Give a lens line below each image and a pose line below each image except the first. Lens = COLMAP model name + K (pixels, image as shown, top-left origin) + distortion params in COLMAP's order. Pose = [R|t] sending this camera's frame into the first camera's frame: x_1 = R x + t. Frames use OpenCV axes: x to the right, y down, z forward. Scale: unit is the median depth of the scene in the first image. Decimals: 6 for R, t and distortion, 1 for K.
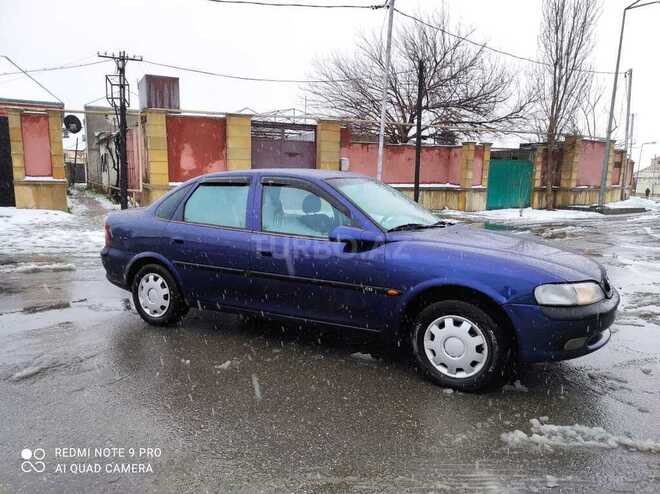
lens RADIAL K [[474.7, 0, 330.0], [0, 474.7, 247.0], [0, 0, 1]] dist [0.064294, -0.042621]
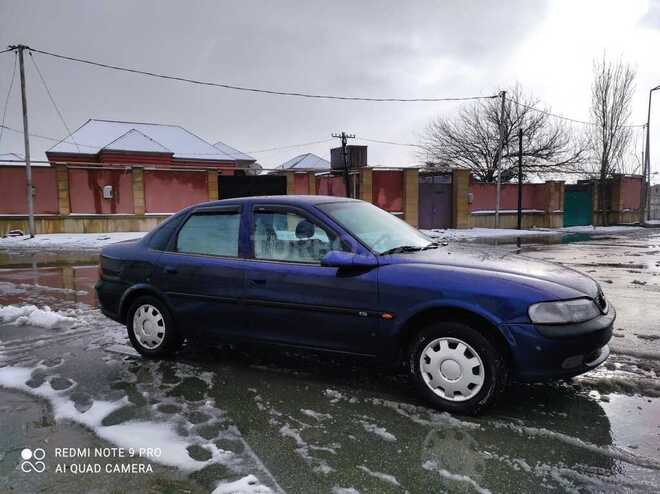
lens RADIAL K [[482.1, 0, 317.8], [0, 482.1, 231.8], [0, 0, 1]] dist [0.064779, 0.000836]
pose [[0.999478, -0.022903, 0.022773, -0.381887], [0.024797, 0.995927, -0.086689, 0.039296], [-0.020695, 0.087208, 0.995975, -0.381814]]
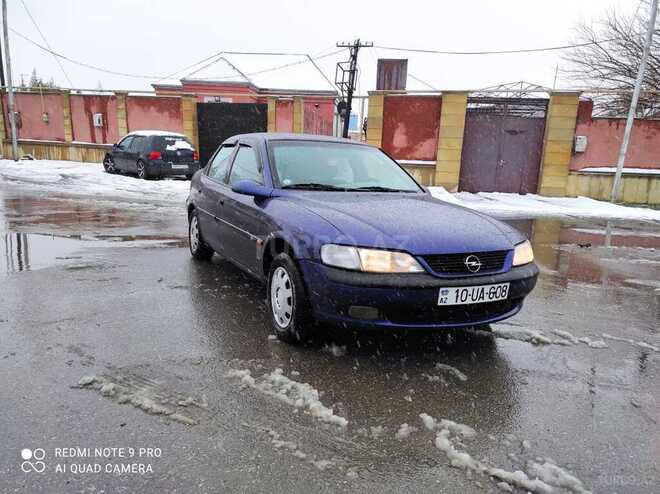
lens RADIAL K [[474.7, 0, 330.0], [0, 474.7, 247.0], [0, 0, 1]] dist [0.064294, -0.042621]
pose [[0.846682, 0.123624, -0.517540, 0.099795], [-0.105620, 0.992329, 0.064244, 0.002297], [0.521512, 0.000269, 0.853244, 0.019262]]
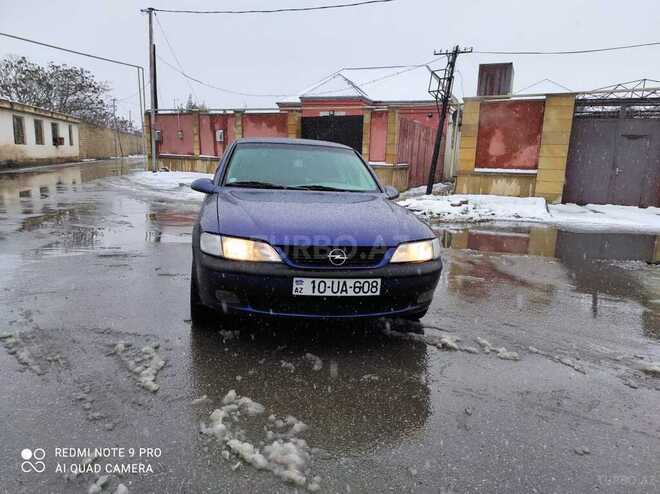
lens RADIAL K [[474.7, 0, 330.0], [0, 474.7, 247.0], [0, 0, 1]] dist [0.064294, -0.042621]
pose [[0.672819, 0.141588, -0.726132, 0.154097], [-0.131051, 0.988803, 0.071377, -0.000529], [0.728108, 0.047136, 0.683840, 0.055216]]
